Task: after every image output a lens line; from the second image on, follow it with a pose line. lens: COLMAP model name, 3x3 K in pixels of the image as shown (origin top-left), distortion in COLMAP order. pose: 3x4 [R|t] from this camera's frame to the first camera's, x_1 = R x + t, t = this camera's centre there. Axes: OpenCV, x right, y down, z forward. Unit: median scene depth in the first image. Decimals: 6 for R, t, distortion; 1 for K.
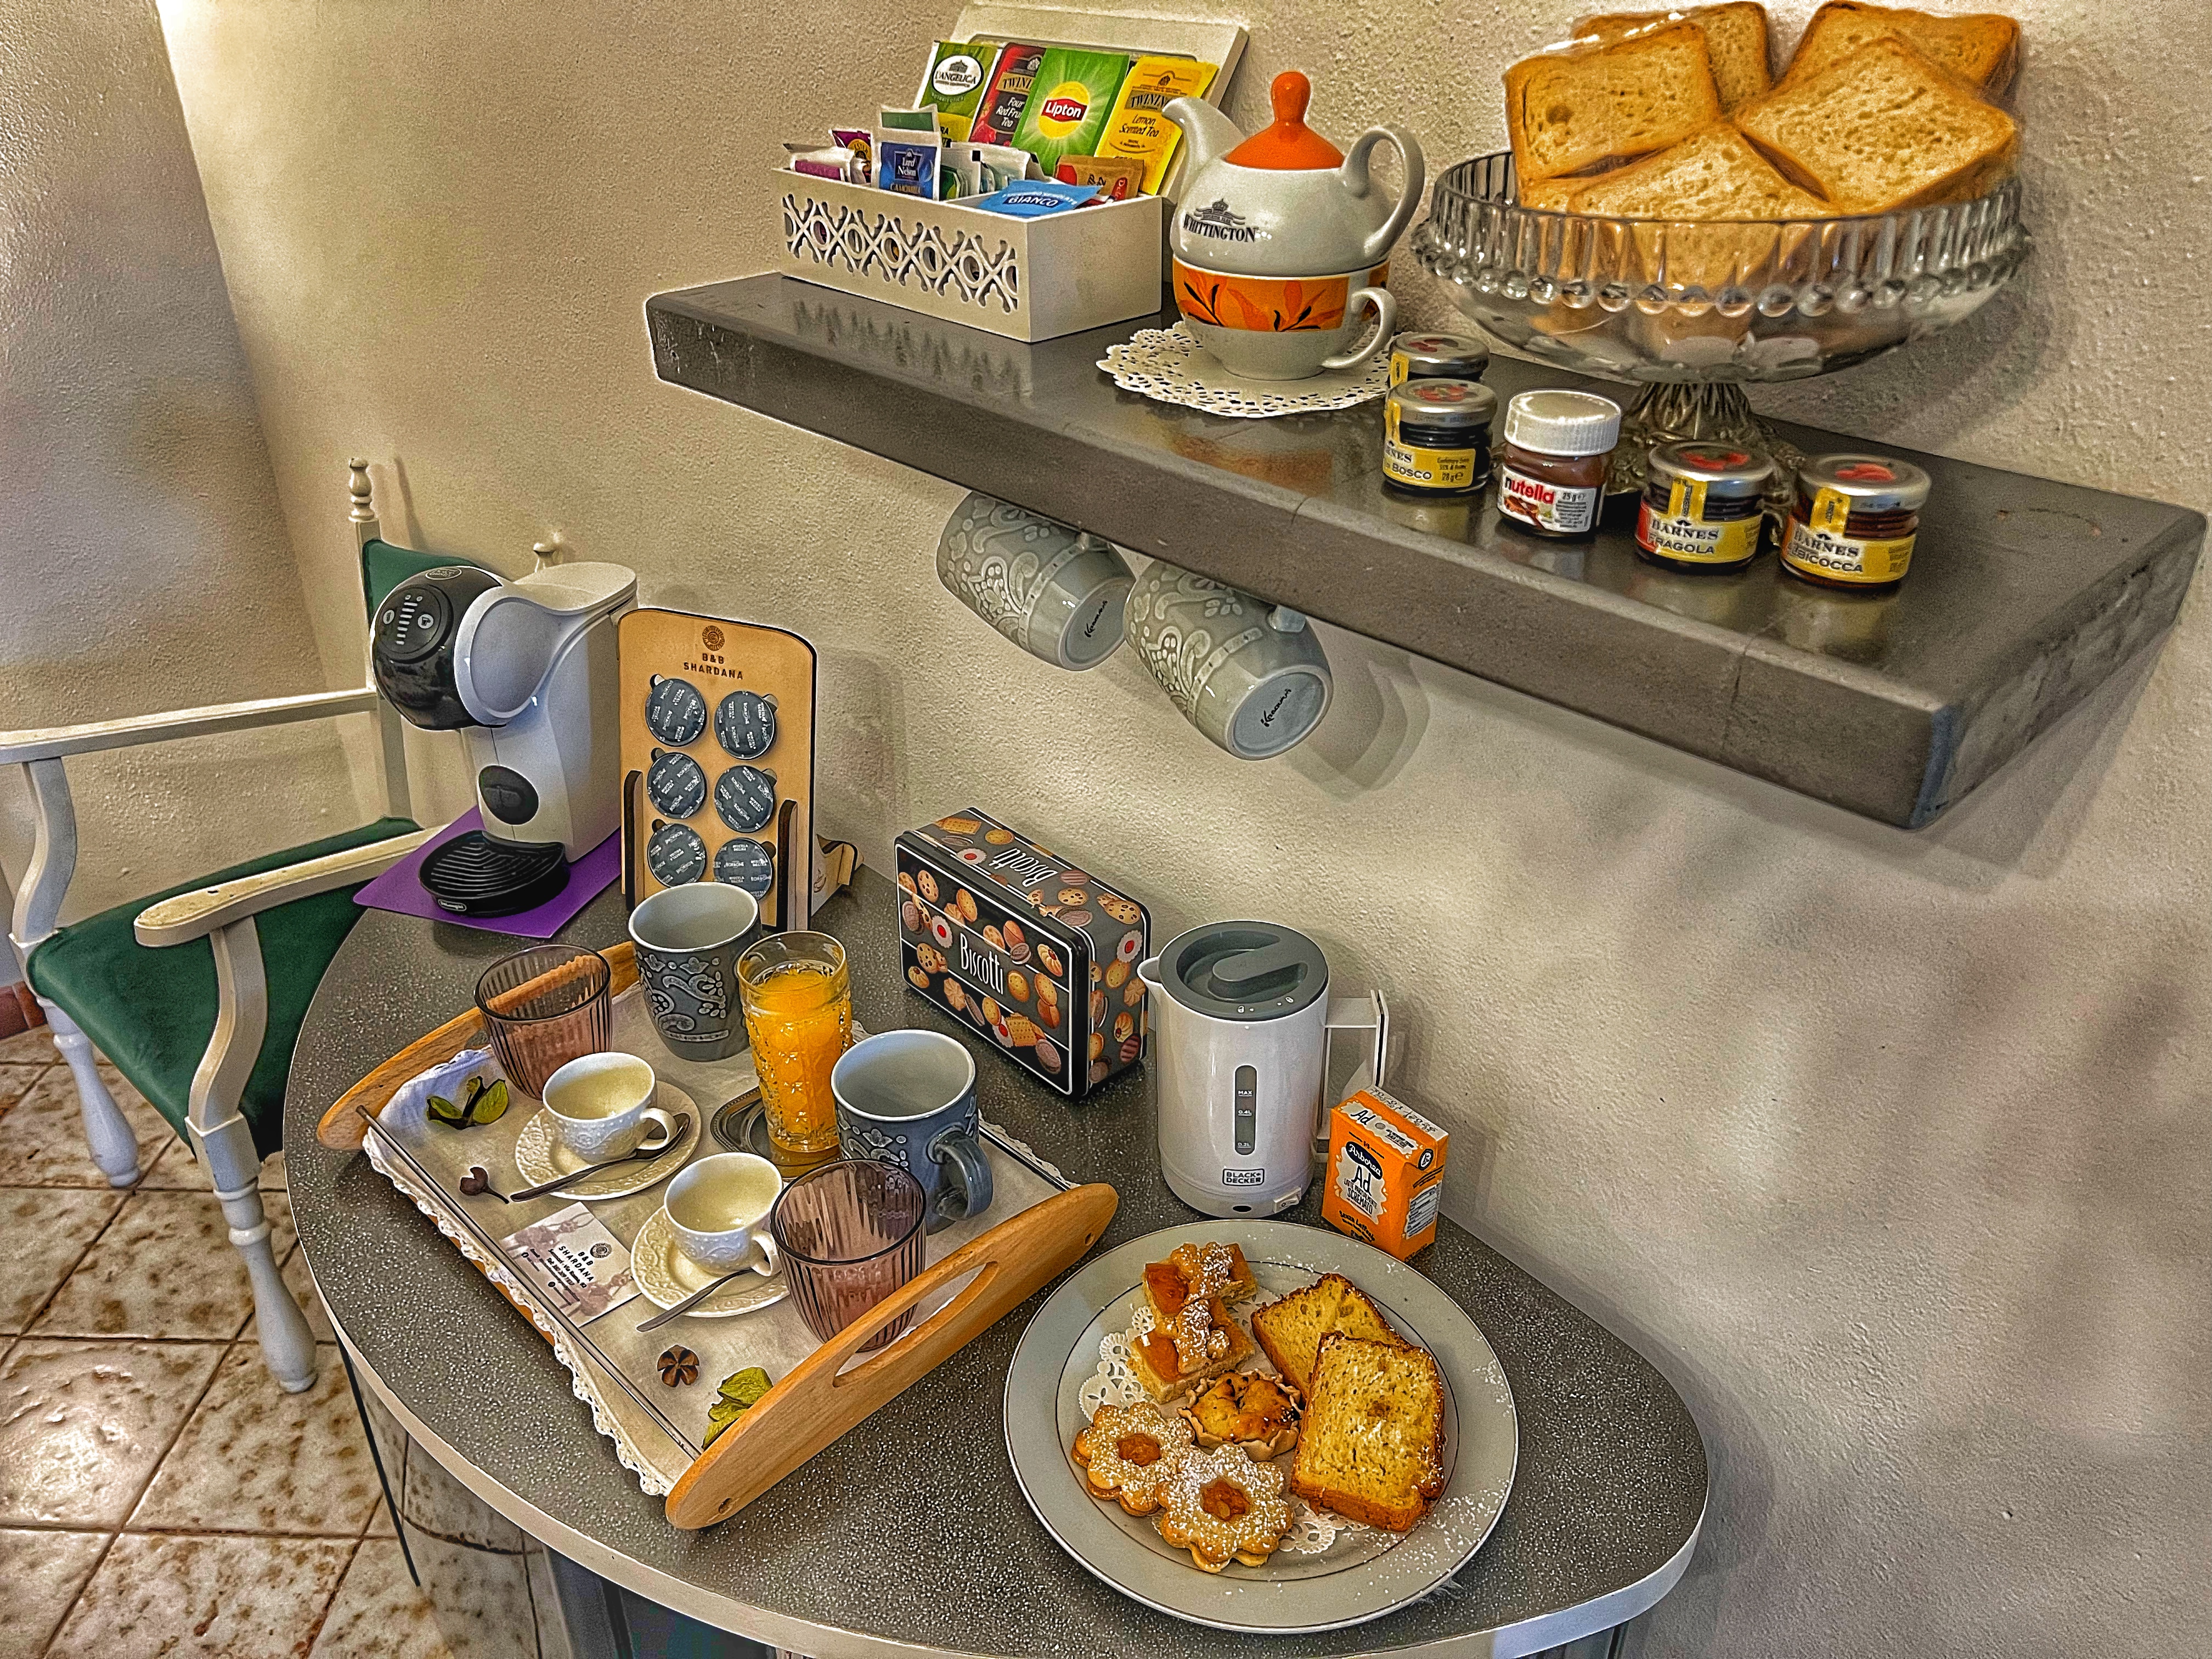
lens RADIAL K [[1682.6, 0, 1108.7], [0, 1682.6, 898.5], [0, 0, 1]] dist [0.073370, -0.144132]
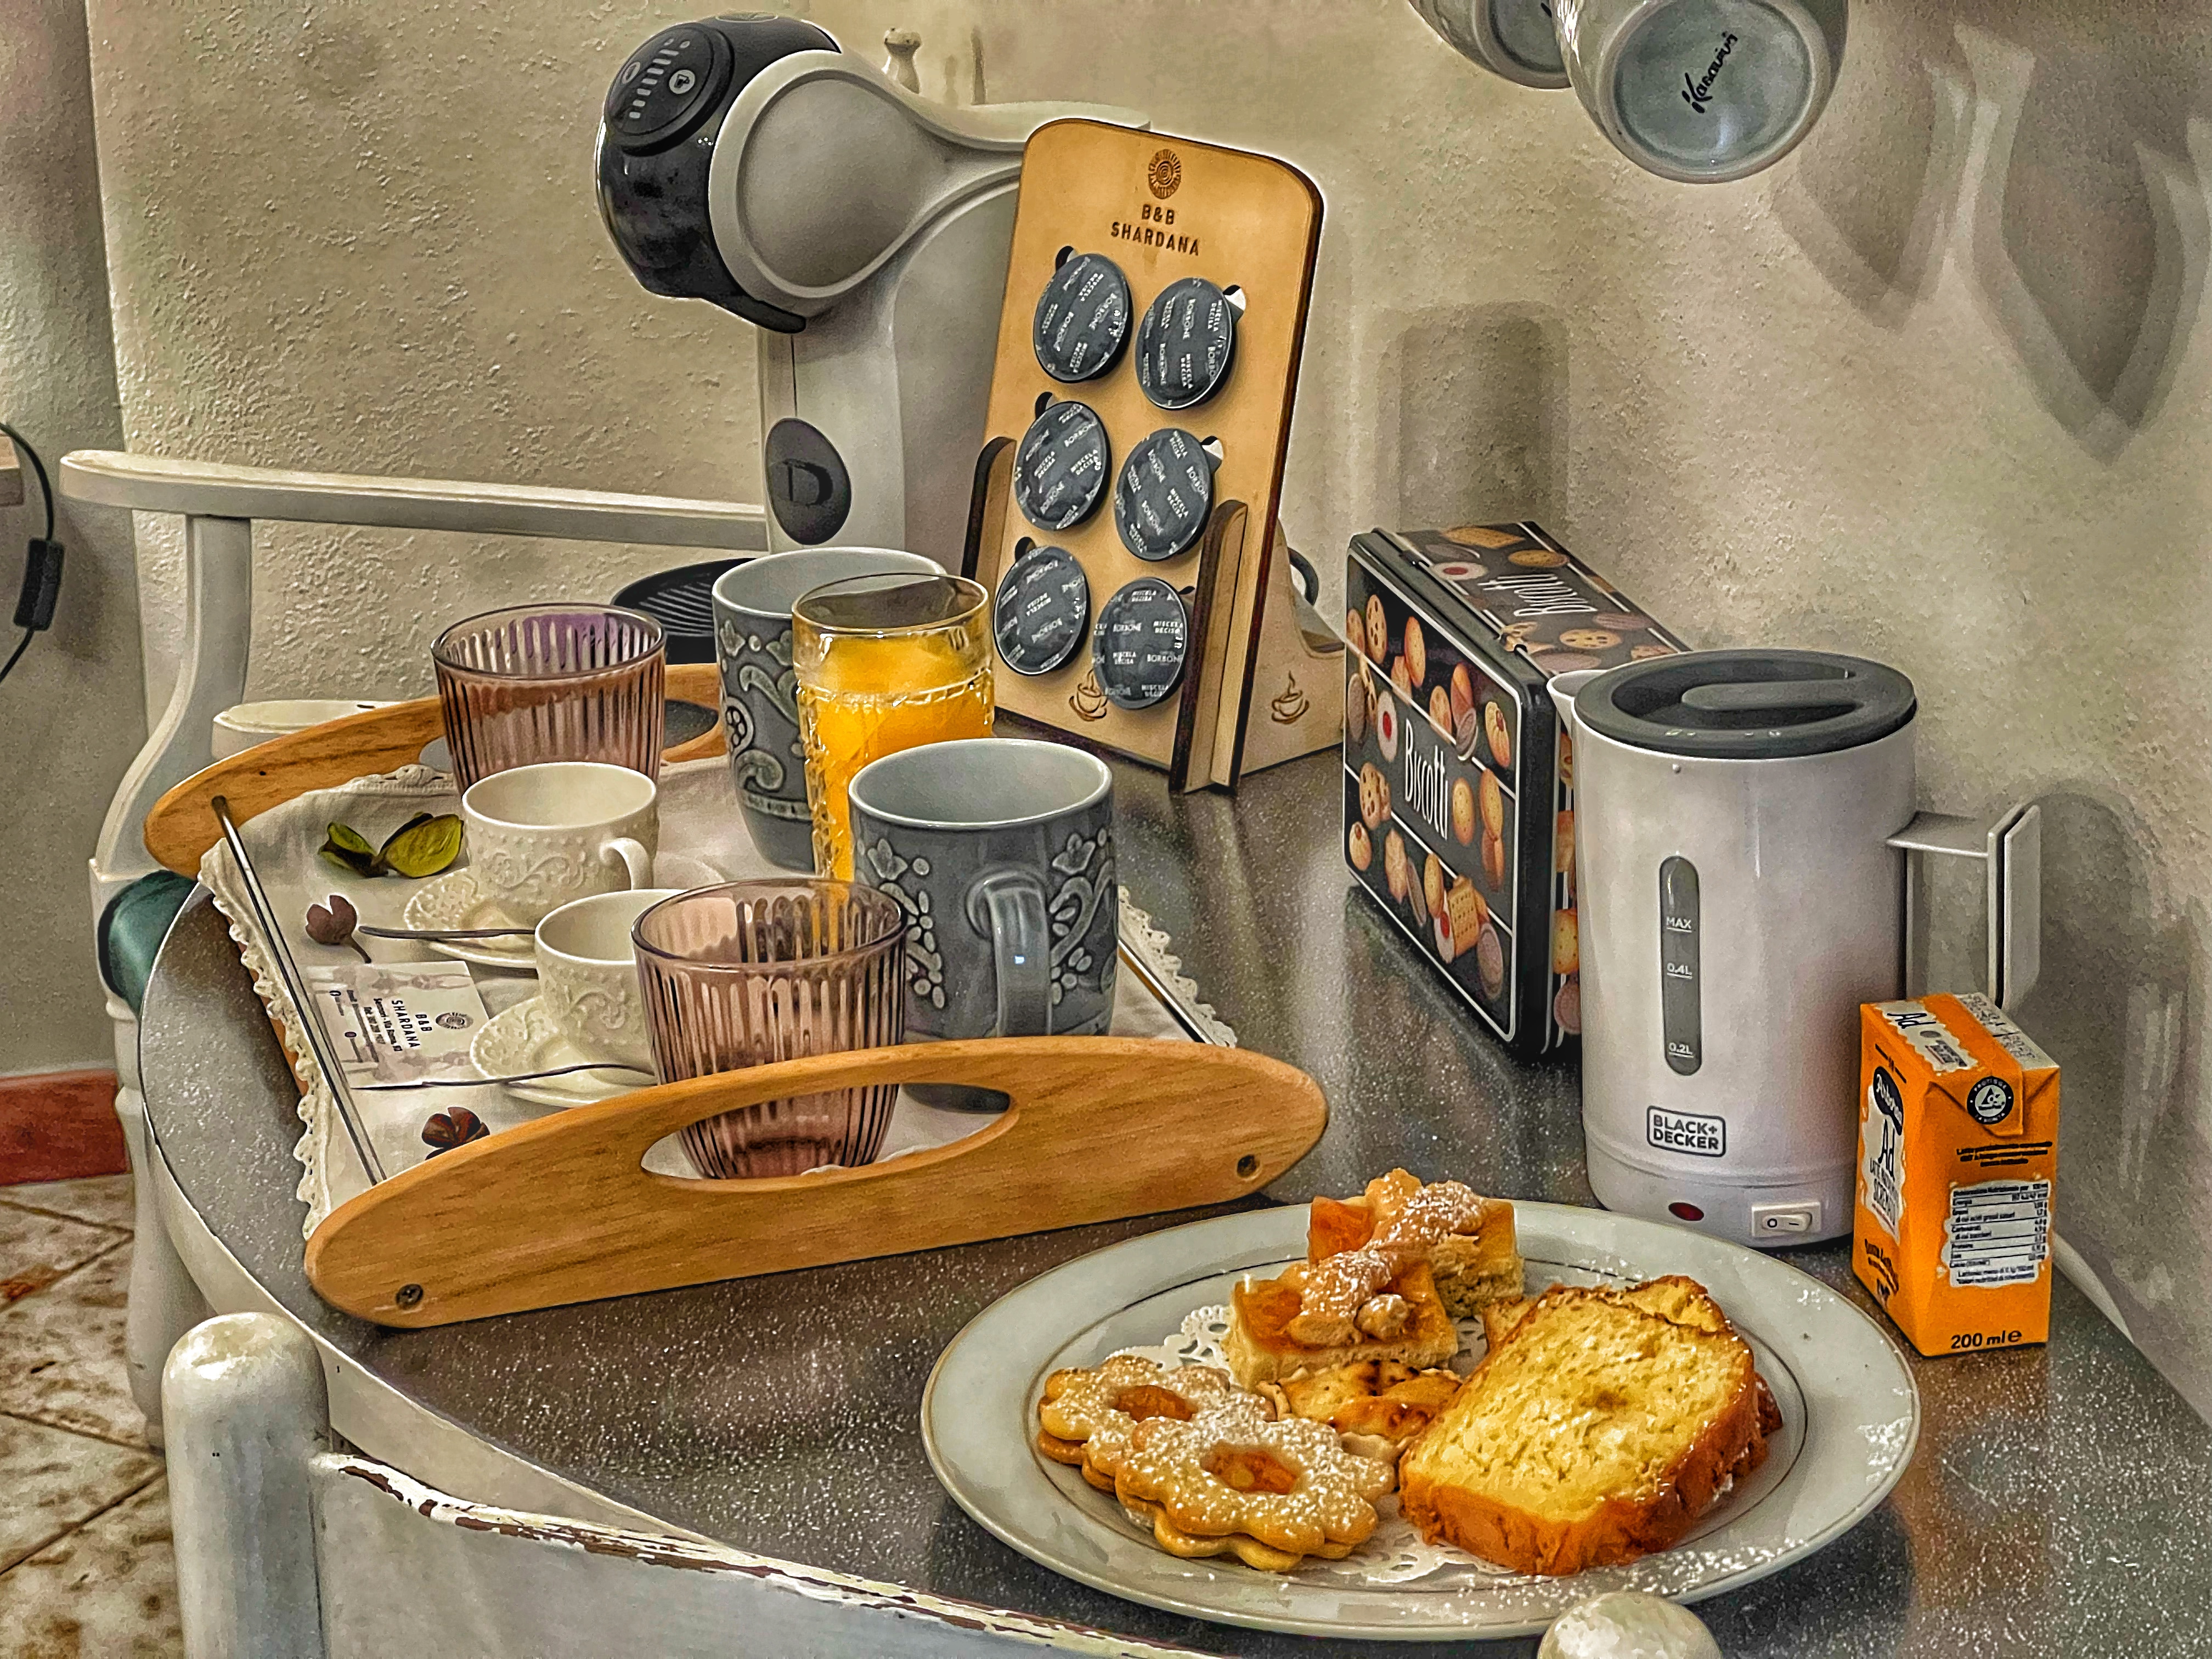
lens RADIAL K [[4948.2, 0, 1106.0], [0, 4948.2, 829.5], [0, 0, 1]] dist [0.456663, -6.120761]
pose [[0.876504, 0.135085, -0.462053, 0.472338], [-0.235195, 0.957636, -0.166186, 0.289838], [0.420029, 0.254335, 0.871143, -0.277354]]
